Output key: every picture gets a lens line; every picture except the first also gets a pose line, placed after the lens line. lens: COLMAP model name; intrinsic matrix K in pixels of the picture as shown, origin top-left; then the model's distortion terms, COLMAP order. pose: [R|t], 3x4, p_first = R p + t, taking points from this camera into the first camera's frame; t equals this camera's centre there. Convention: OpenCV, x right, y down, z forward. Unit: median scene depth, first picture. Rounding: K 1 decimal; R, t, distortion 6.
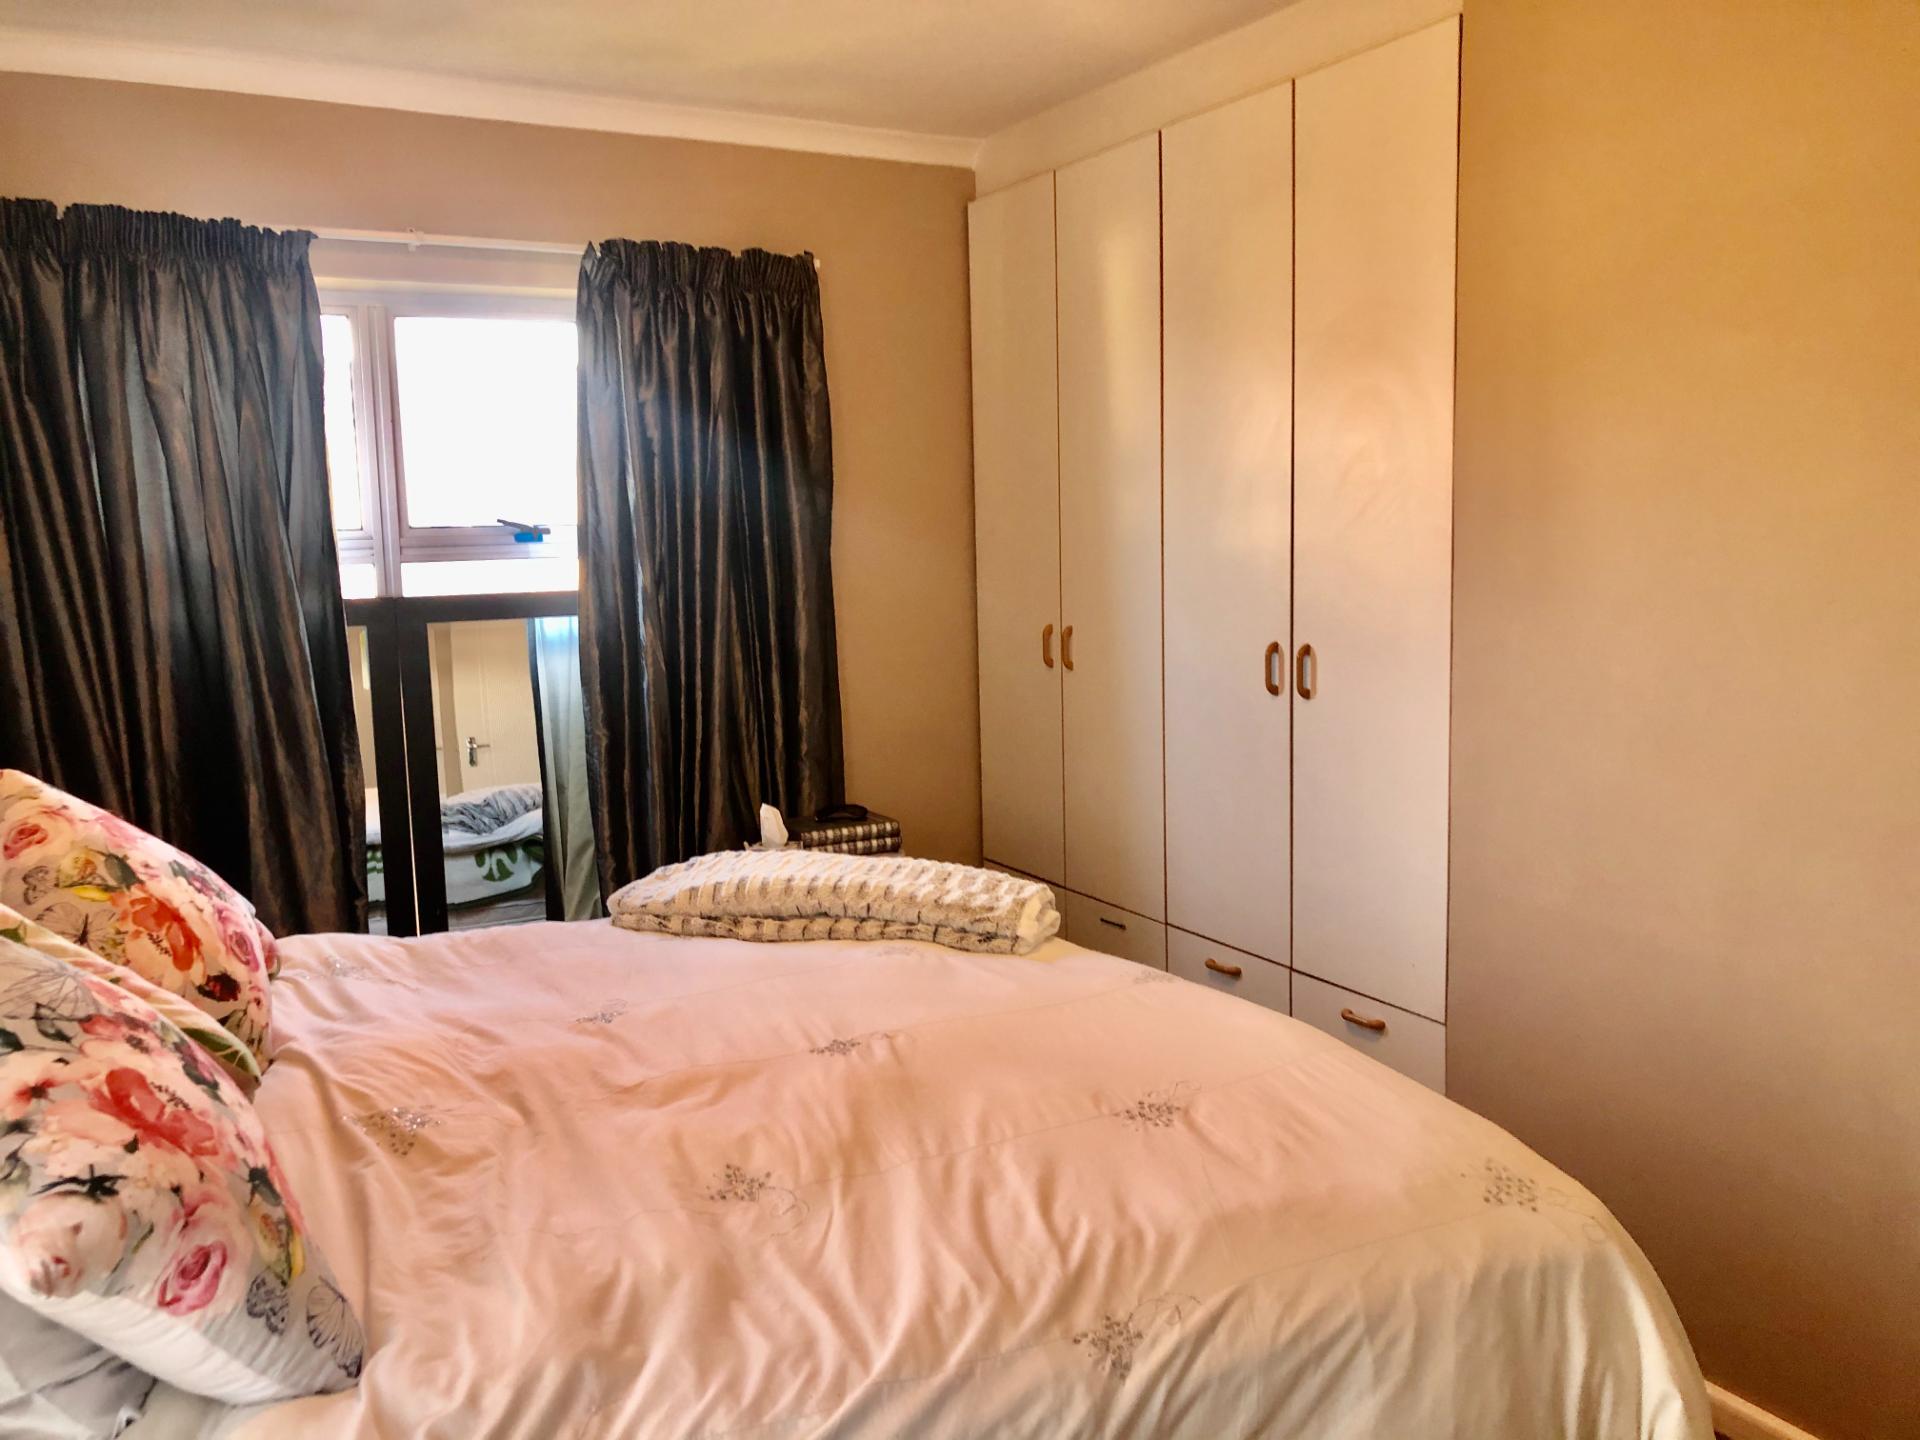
lens RADIAL K [[1581.9, 0, 959.6], [0, 1581.9, 708.1], [0, 0, 1]] dist [0.031664, -0.023197]
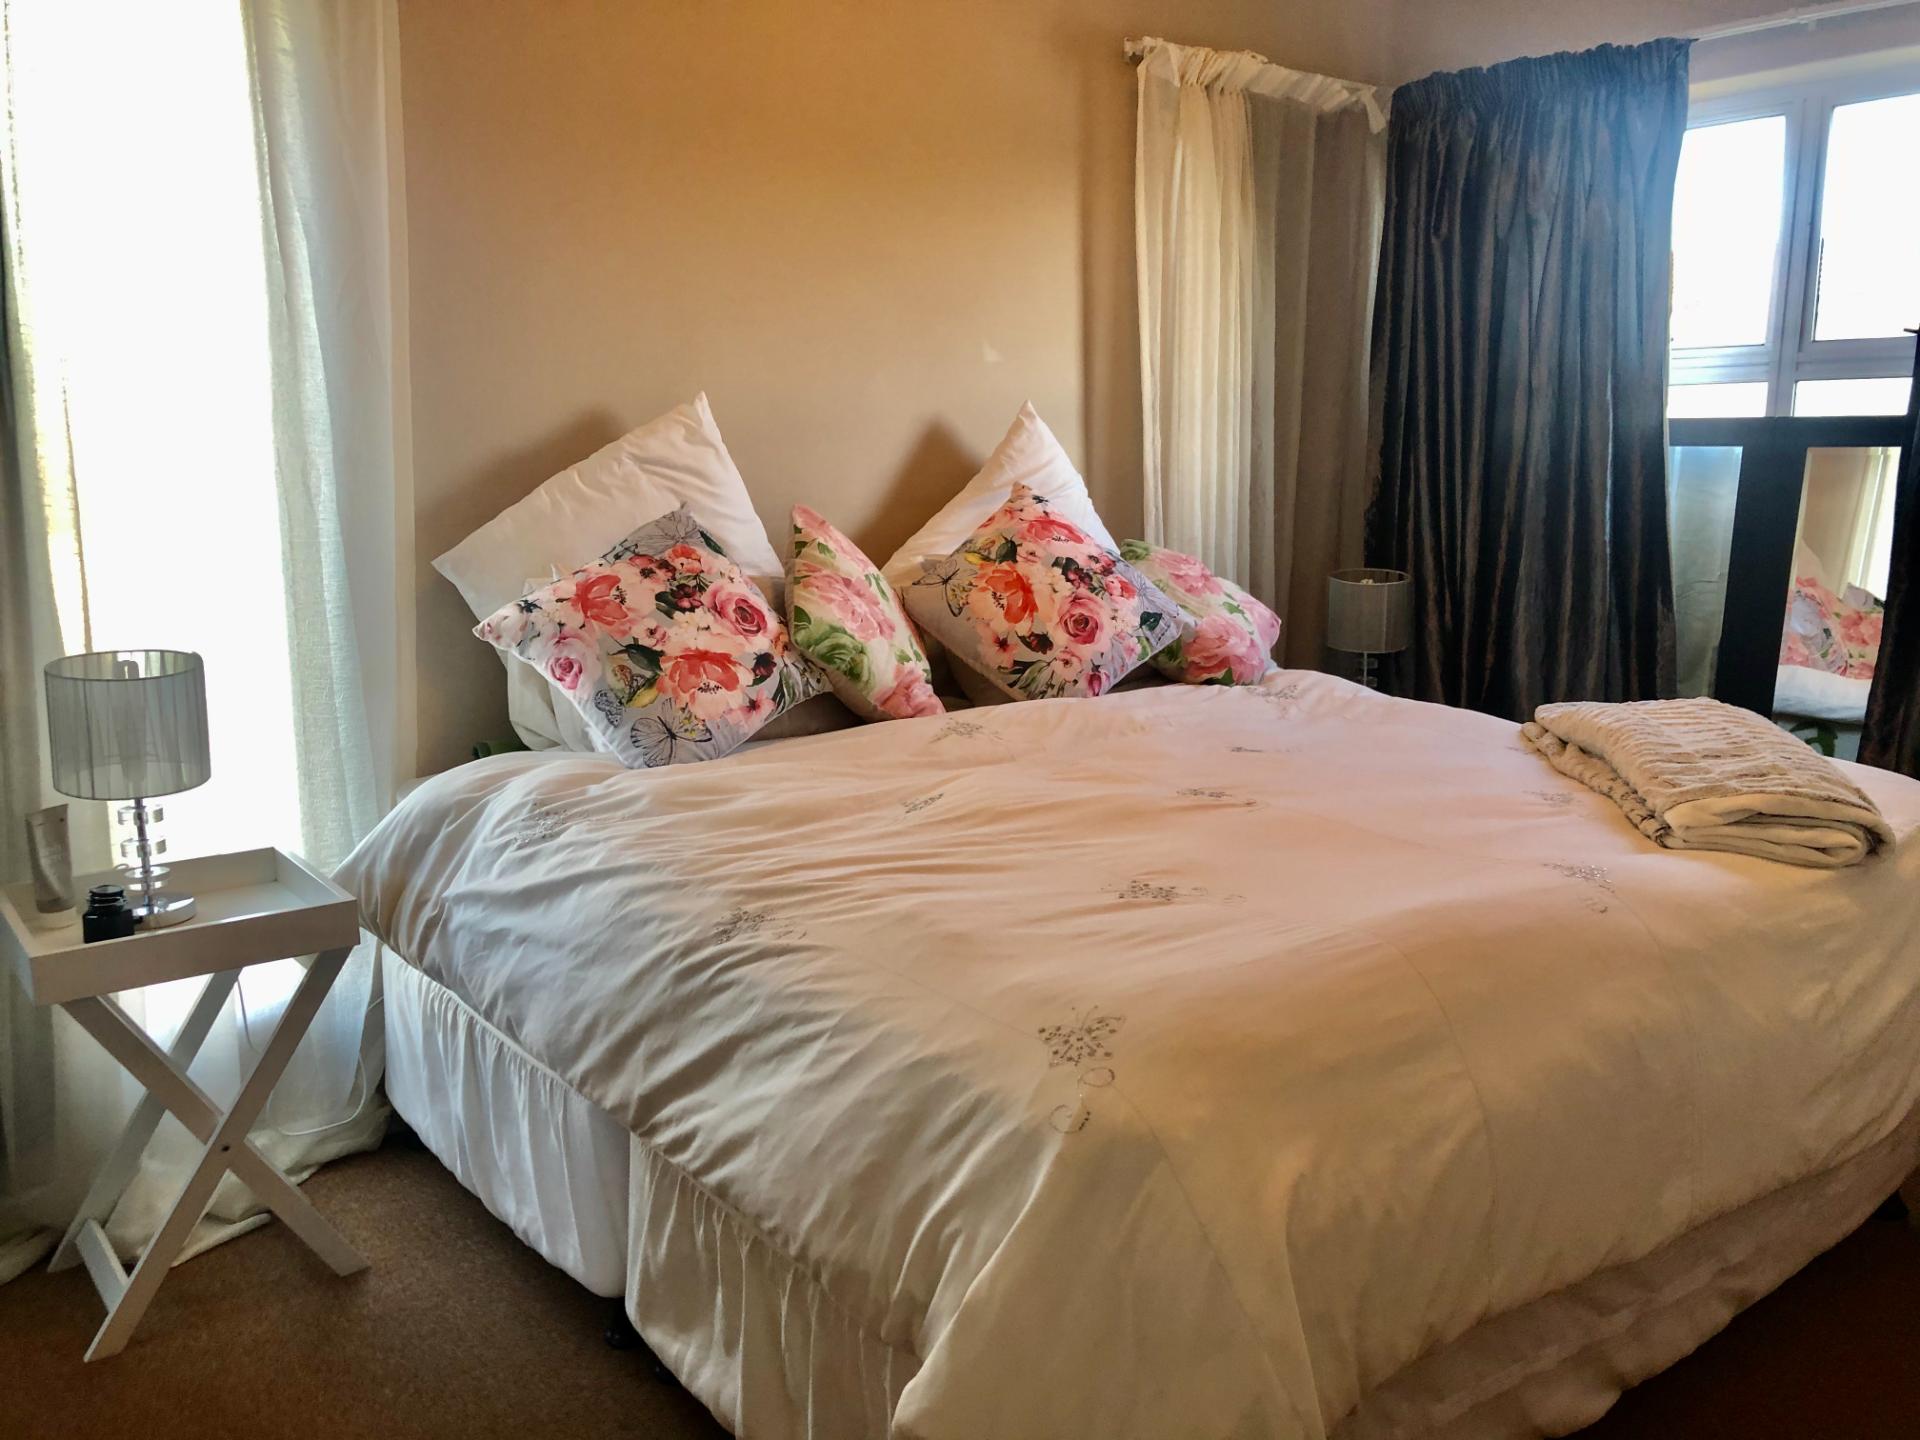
lens RADIAL K [[1581.9, 0, 960.5], [0, 1581.9, 728.9], [0, 0, 1]] dist [0.031664, -0.023197]
pose [[0.169637, 0.193622, -0.966299, 1.163743], [-0.121384, 0.977149, 0.174486, 0.010902], [0.978003, 0.087694, 0.189263, 0.824128]]
